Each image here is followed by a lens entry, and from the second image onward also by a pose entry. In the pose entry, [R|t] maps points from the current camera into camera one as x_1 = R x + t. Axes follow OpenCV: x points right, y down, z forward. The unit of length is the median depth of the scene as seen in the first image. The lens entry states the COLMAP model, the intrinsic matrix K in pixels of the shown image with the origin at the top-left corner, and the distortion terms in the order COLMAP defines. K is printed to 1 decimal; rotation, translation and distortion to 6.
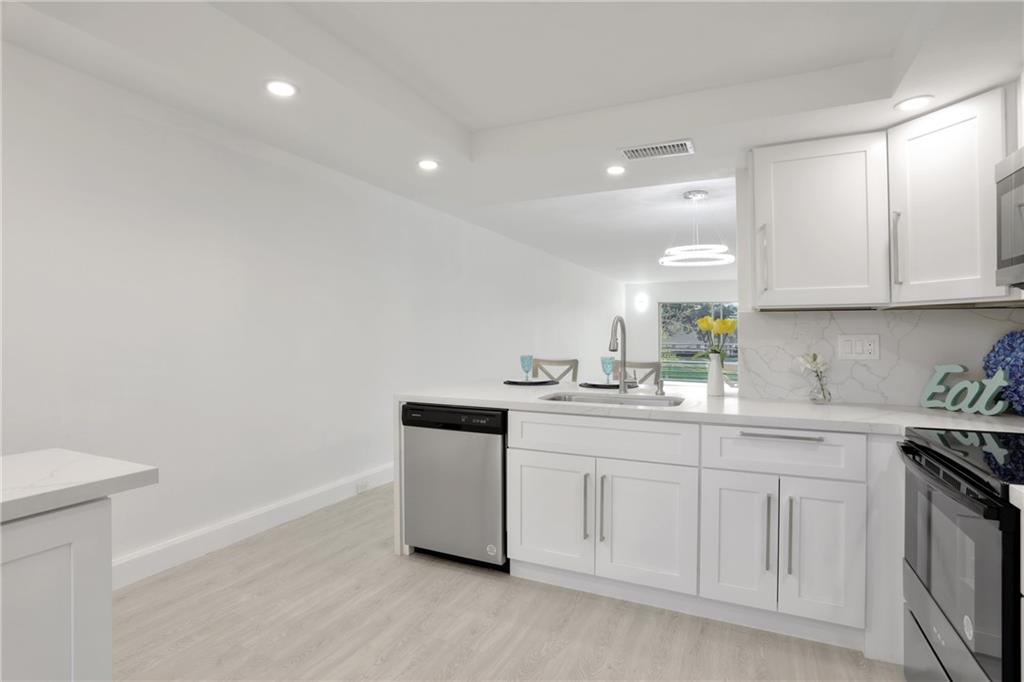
lens RADIAL K [[503.0, 0, 517.9], [0, 503.0, 336.5], [0, 0, 1]] dist [-0.071866, 0.031838]
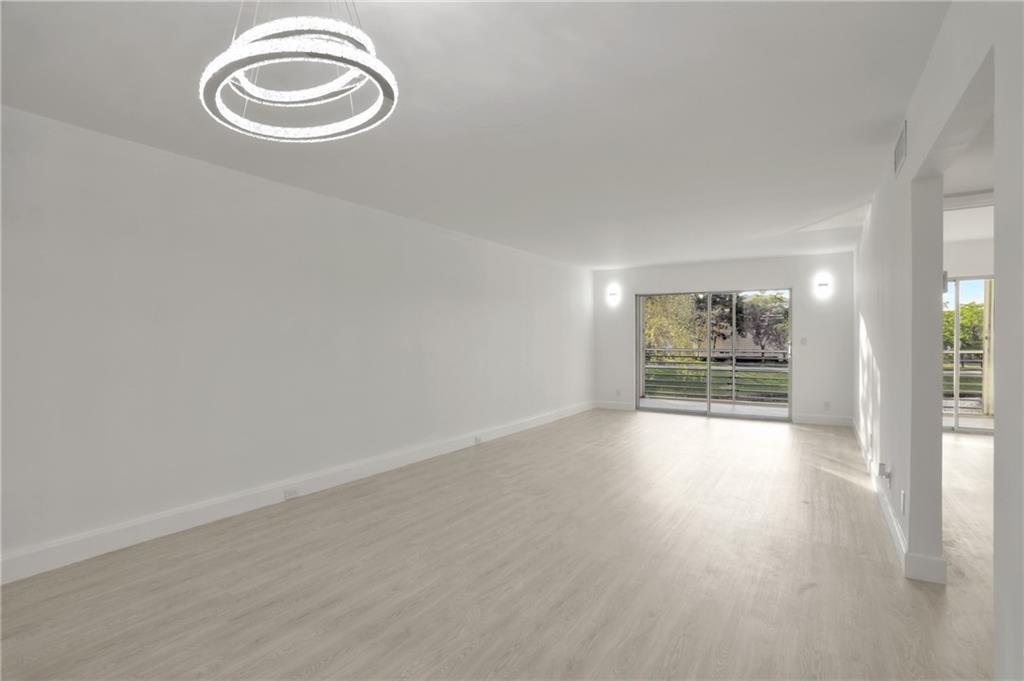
lens RADIAL K [[503.0, 0, 517.9], [0, 503.0, 336.0], [0, 0, 1]] dist [-0.071866, 0.031838]
pose [[0.994278, -0.006354, -0.106636, 0.962389], [0.005215, 0.999926, -0.010957, 0.001381], [0.106698, 0.010338, 0.994238, 1.285300]]
